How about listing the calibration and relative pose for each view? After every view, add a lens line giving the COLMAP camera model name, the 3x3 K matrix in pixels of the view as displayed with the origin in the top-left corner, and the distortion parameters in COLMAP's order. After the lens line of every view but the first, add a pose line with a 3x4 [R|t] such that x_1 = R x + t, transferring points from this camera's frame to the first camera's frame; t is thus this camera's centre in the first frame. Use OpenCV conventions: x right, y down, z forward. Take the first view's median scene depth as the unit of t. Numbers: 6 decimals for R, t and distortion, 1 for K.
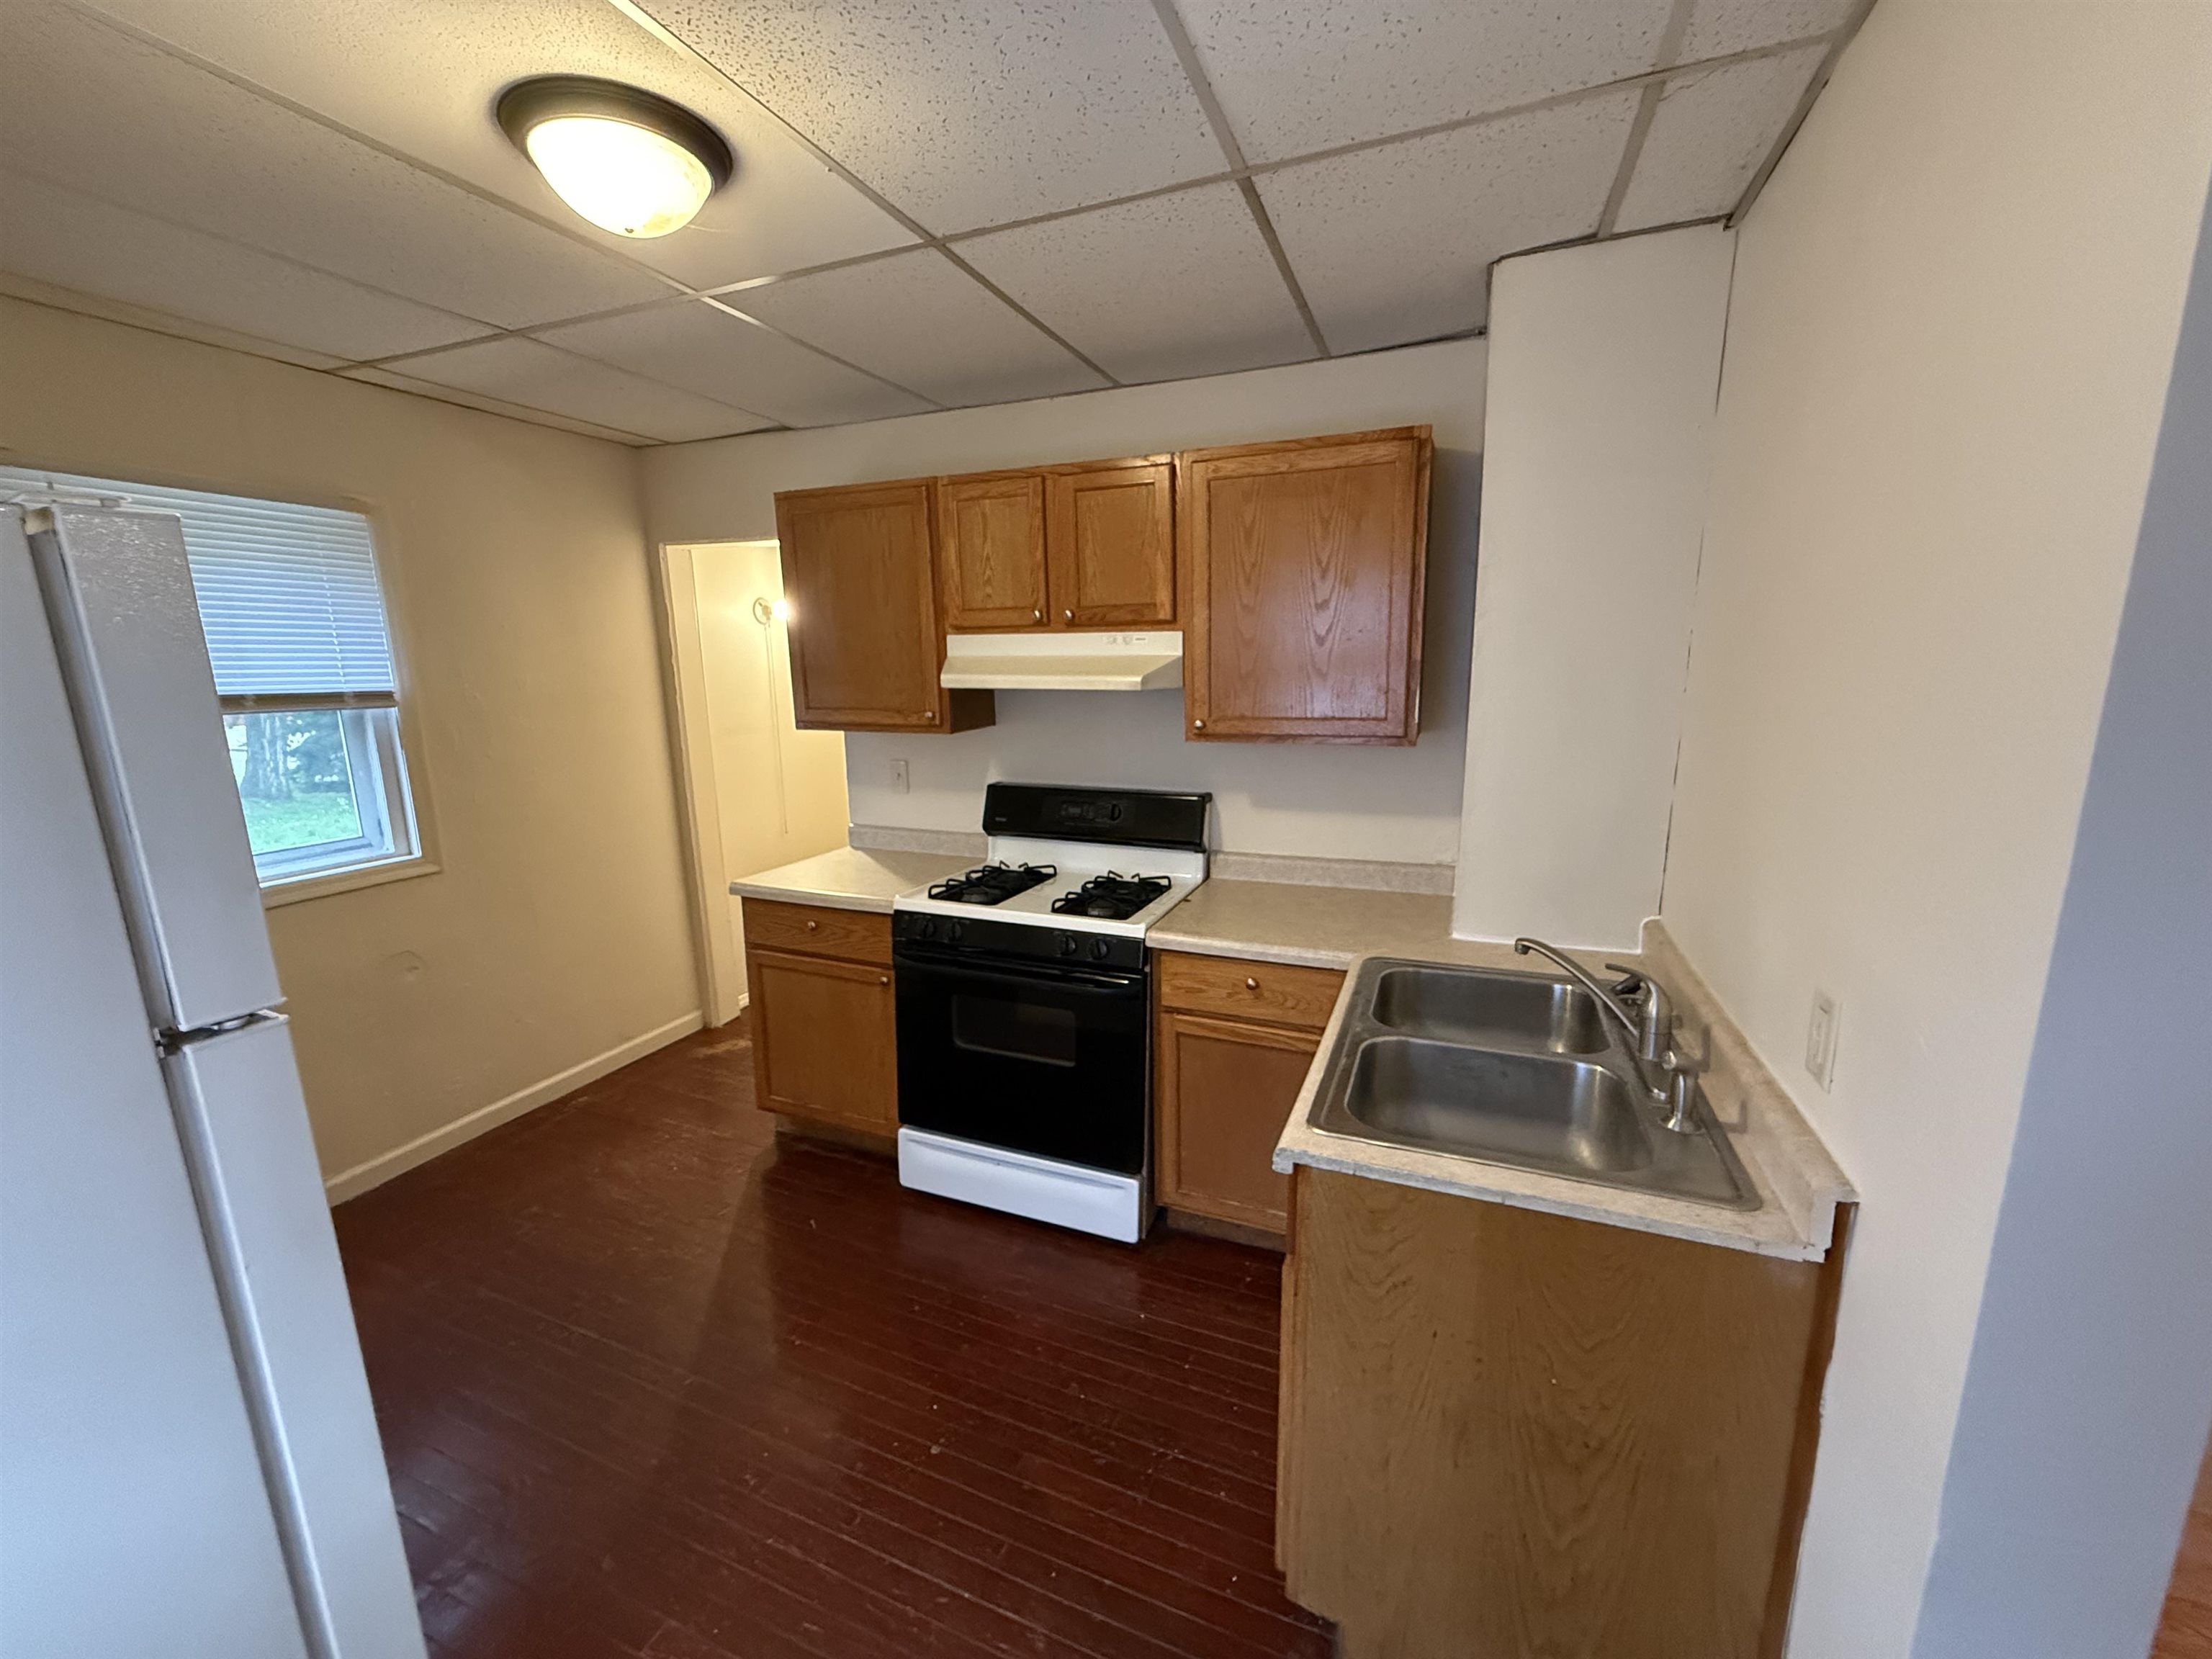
lens RADIAL K [[881.1, 0, 1100.3], [0, 881.1, 830.0], [0, 0, 1]] dist [-0.000567, -0.000778]
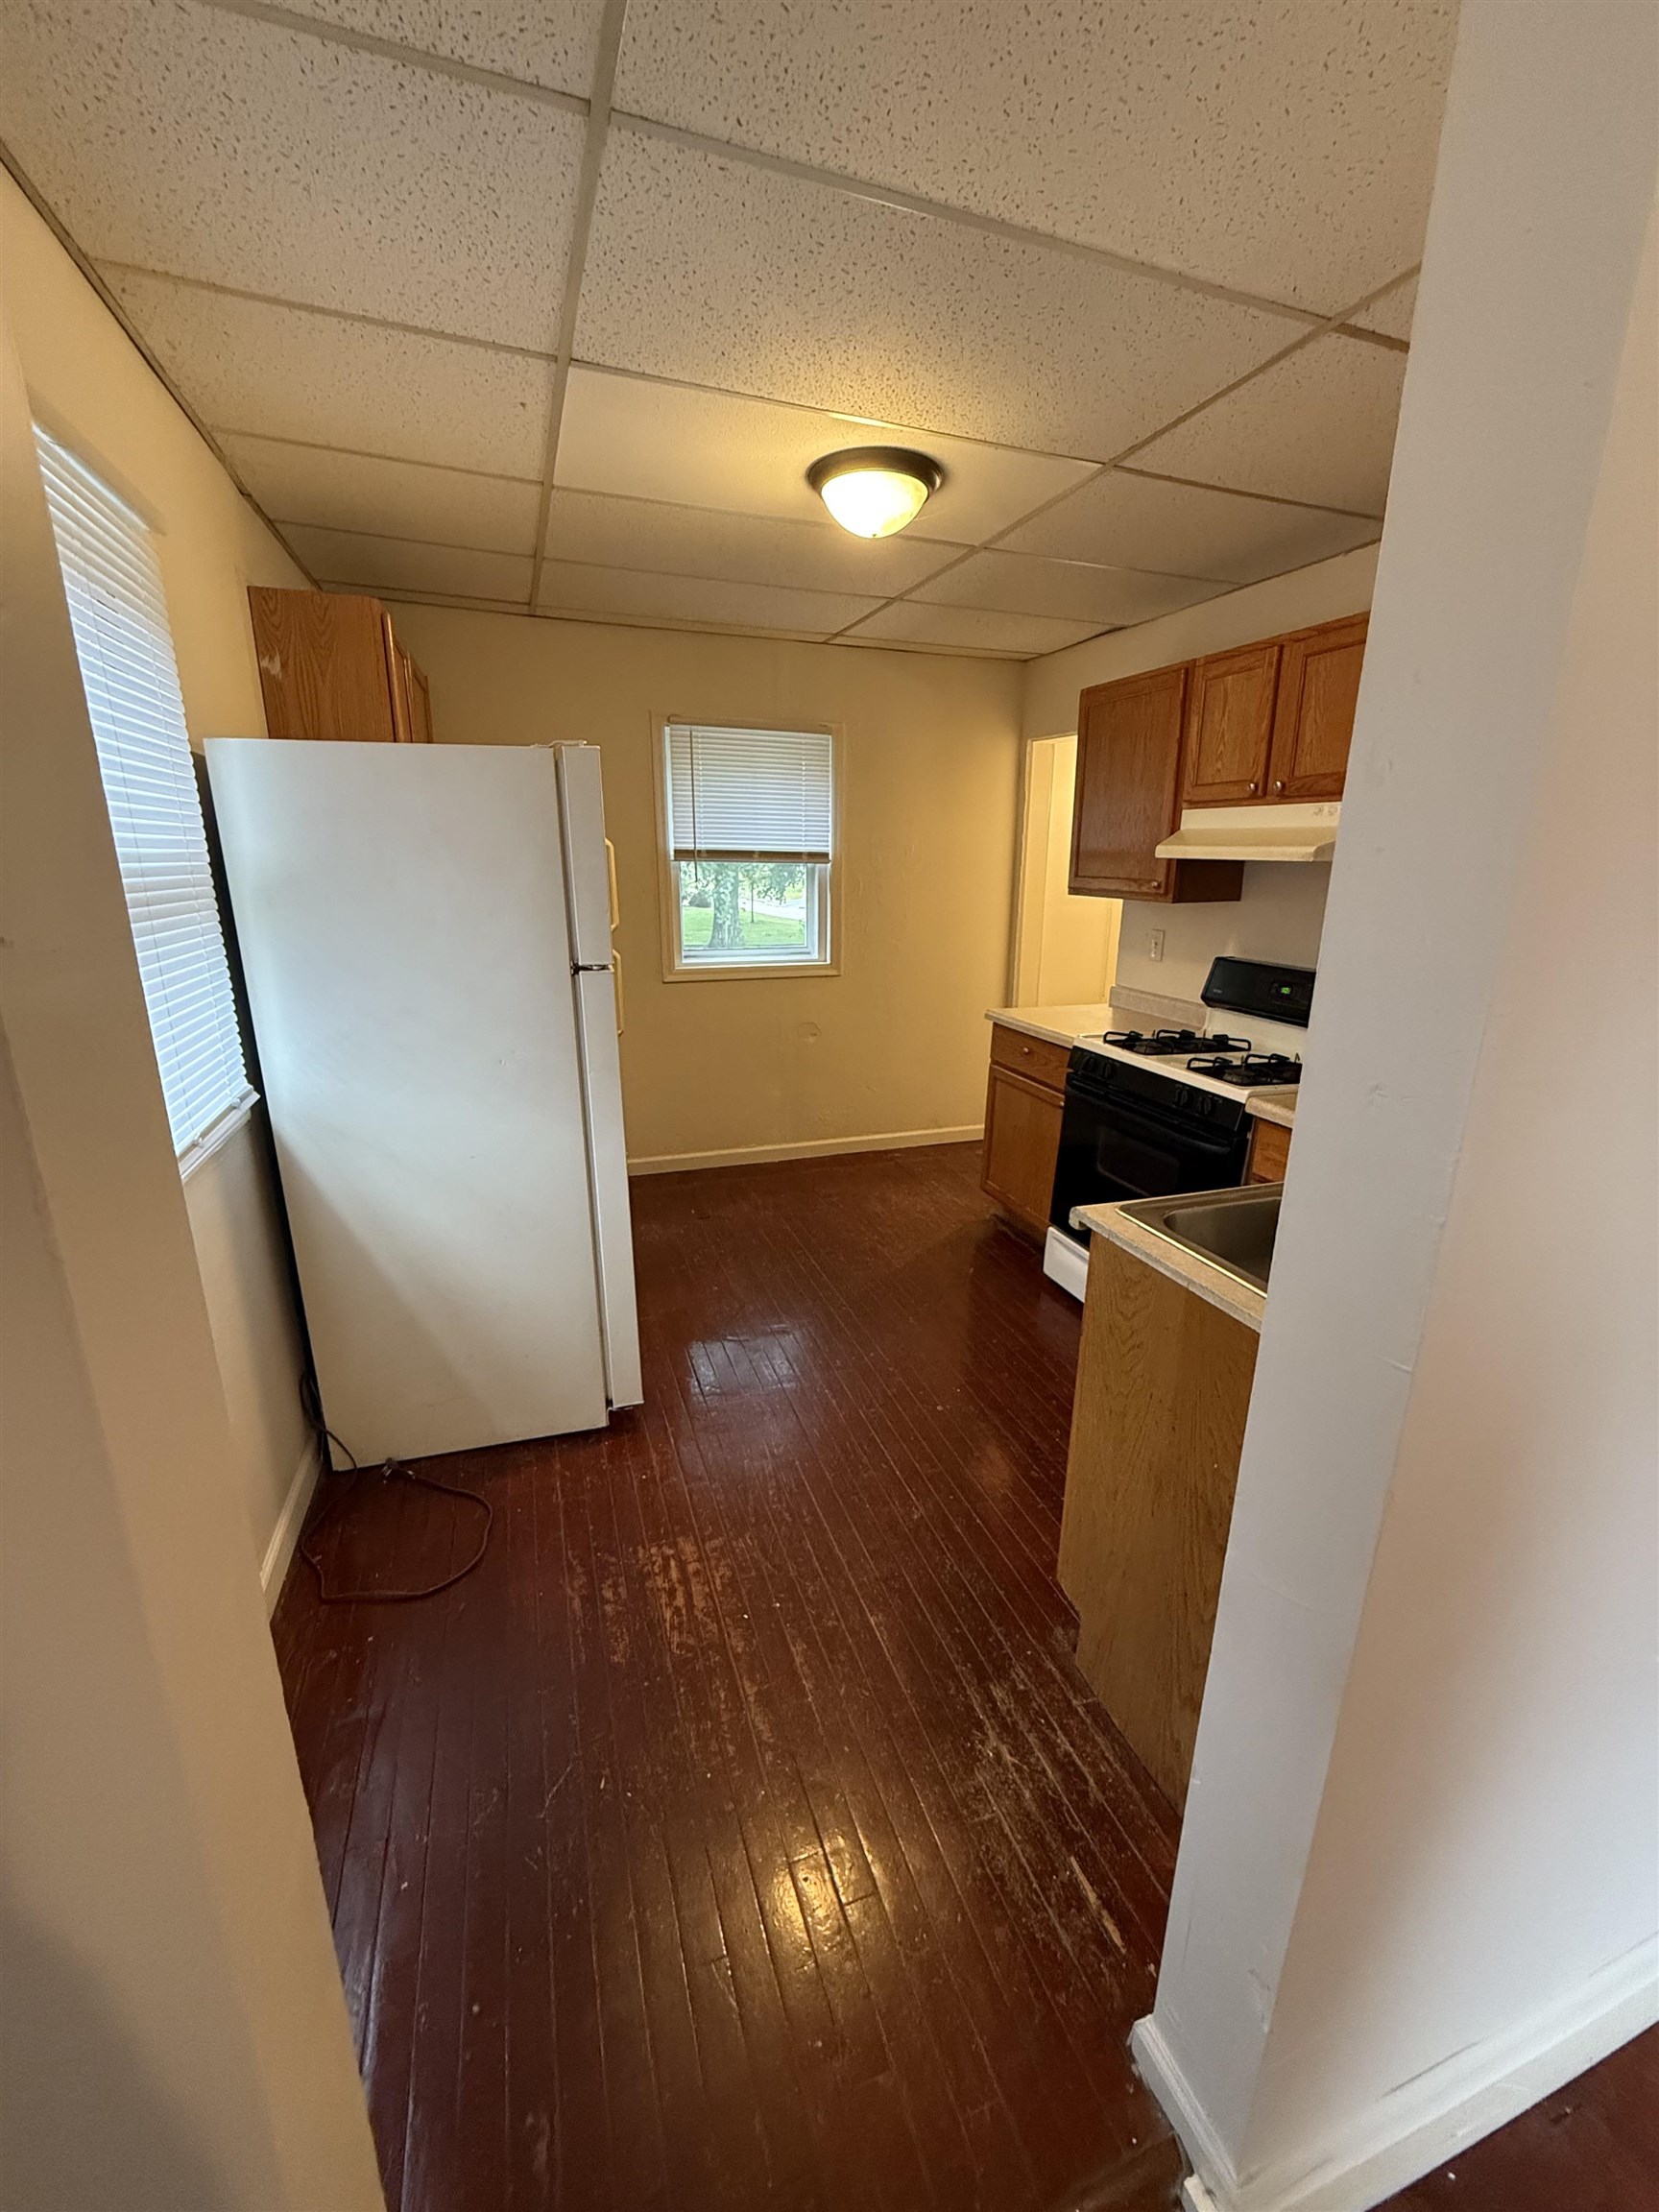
lens RADIAL K [[881.1, 0, 831.5], [0, 881.1, 1104.8], [0, 0, 1]] dist [-0.000567, -0.000778]
pose [[0.671670, 0.219779, -0.707500, 0.403617], [-0.159715, 0.975484, 0.151399, 0.039781], [0.723430, 0.011308, 0.690305, -0.060071]]
